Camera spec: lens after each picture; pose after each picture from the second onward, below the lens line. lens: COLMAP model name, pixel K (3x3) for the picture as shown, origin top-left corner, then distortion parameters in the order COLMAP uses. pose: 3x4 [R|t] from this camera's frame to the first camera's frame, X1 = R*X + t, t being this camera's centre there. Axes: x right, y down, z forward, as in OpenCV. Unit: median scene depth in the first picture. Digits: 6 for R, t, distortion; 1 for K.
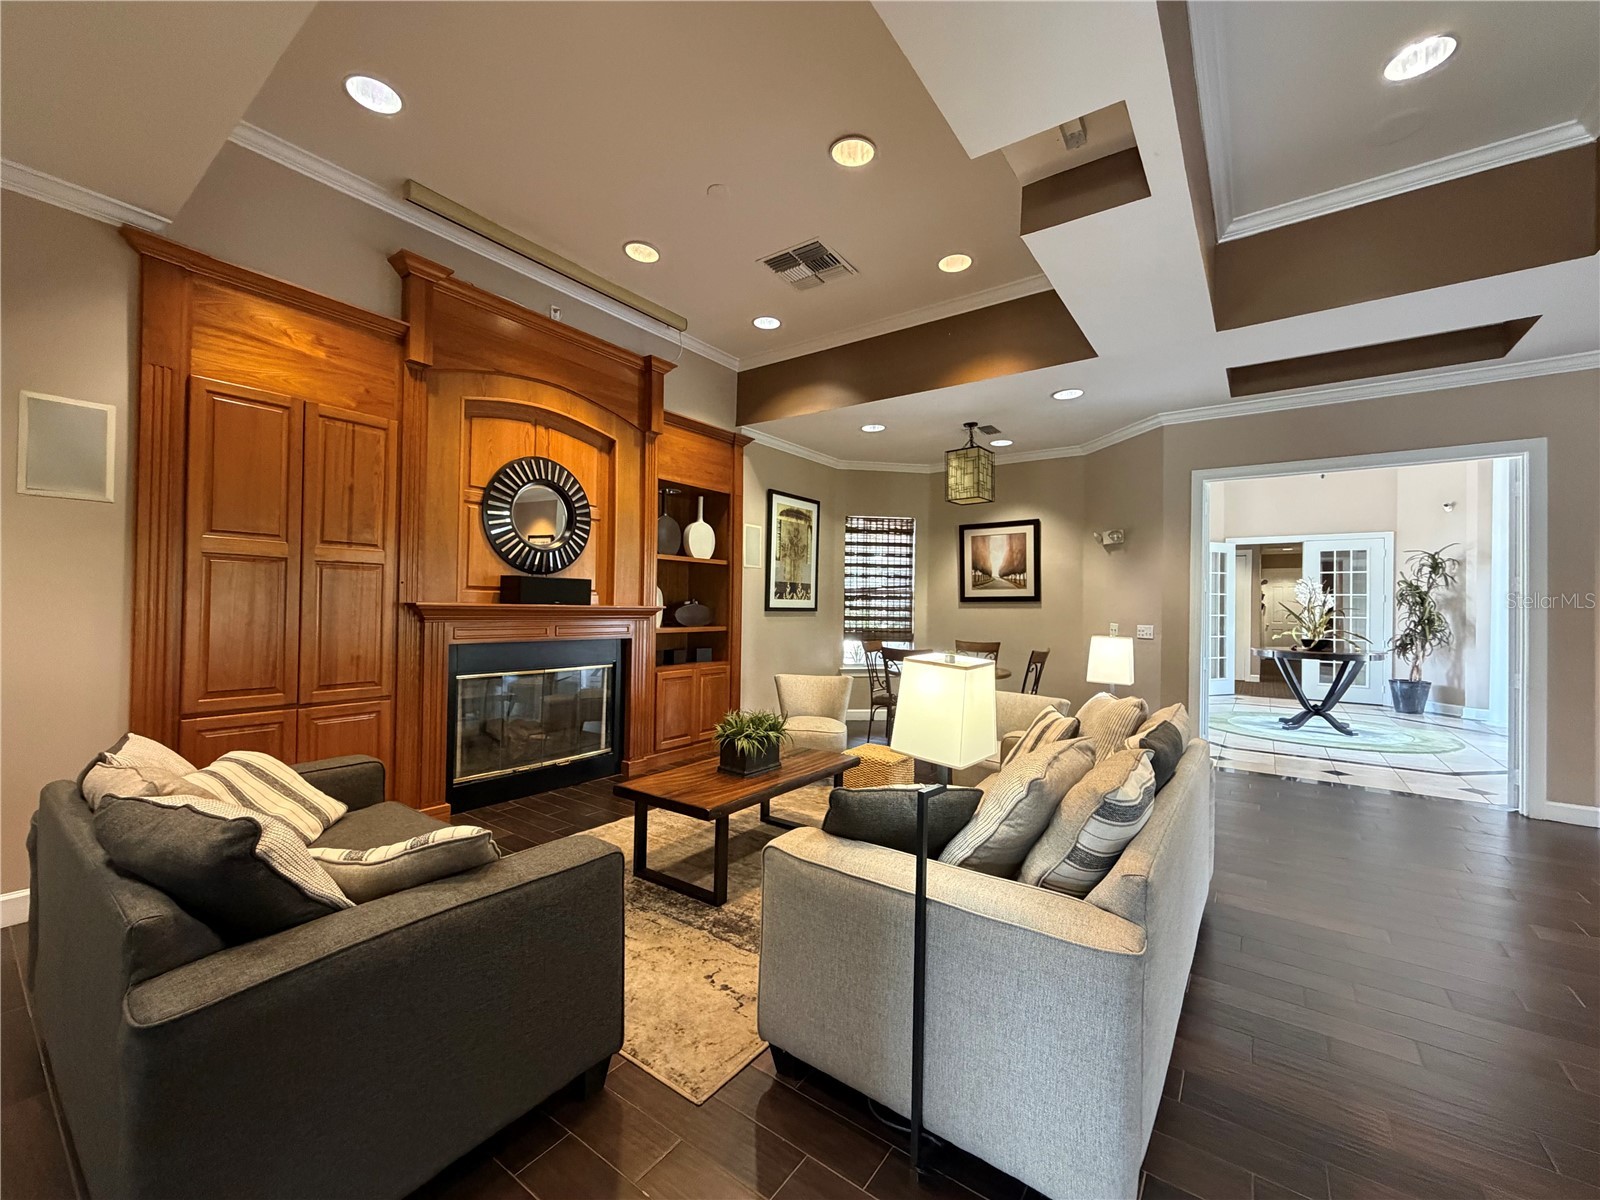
lens RADIAL K [[642.5, 0, 798.0], [0, 642.5, 600.7], [0, 0, 1]] dist [-0.002979, -0.000261]
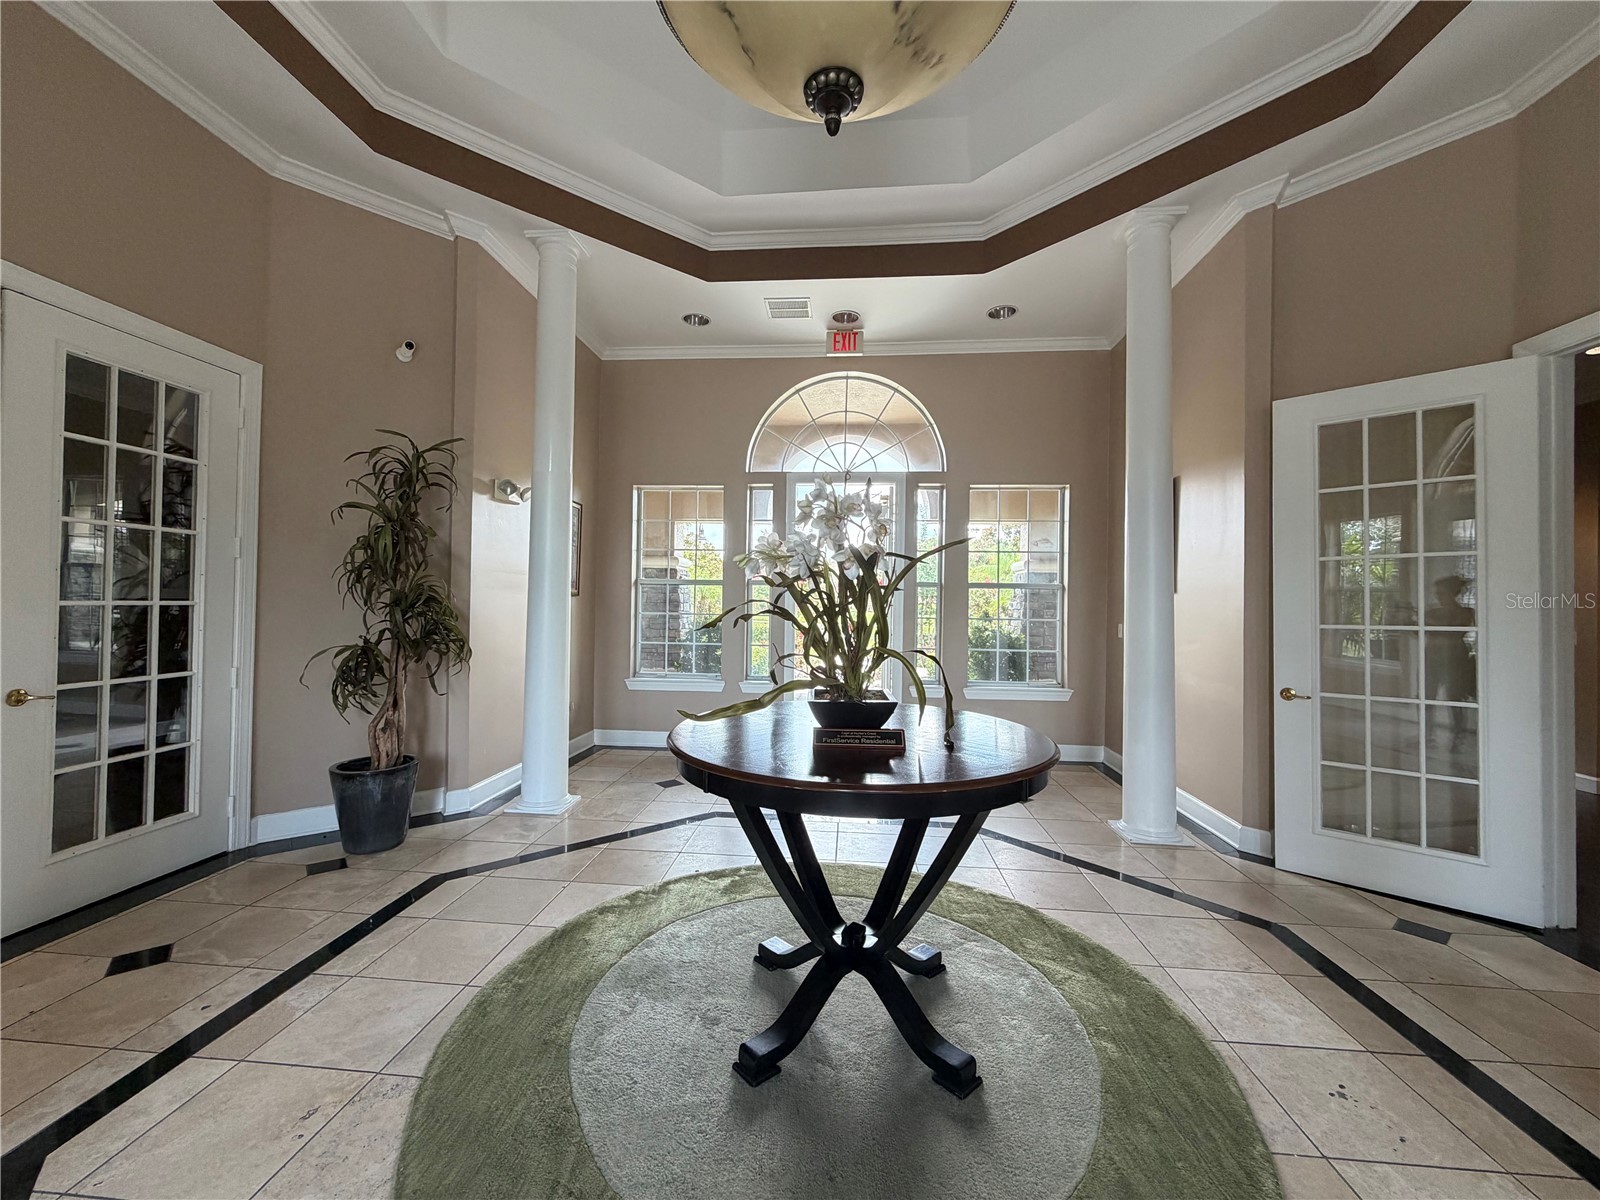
lens RADIAL K [[642.5, 0, 797.2], [0, 642.5, 597.0], [0, 0, 1]] dist [-0.002979, -0.000261]
pose [[-0.513084, -0.008995, 0.858291, 0.438710], [-0.019992, 0.999799, -0.001474, 0.017935], [-0.858106, -0.017915, -0.513160, 0.883807]]
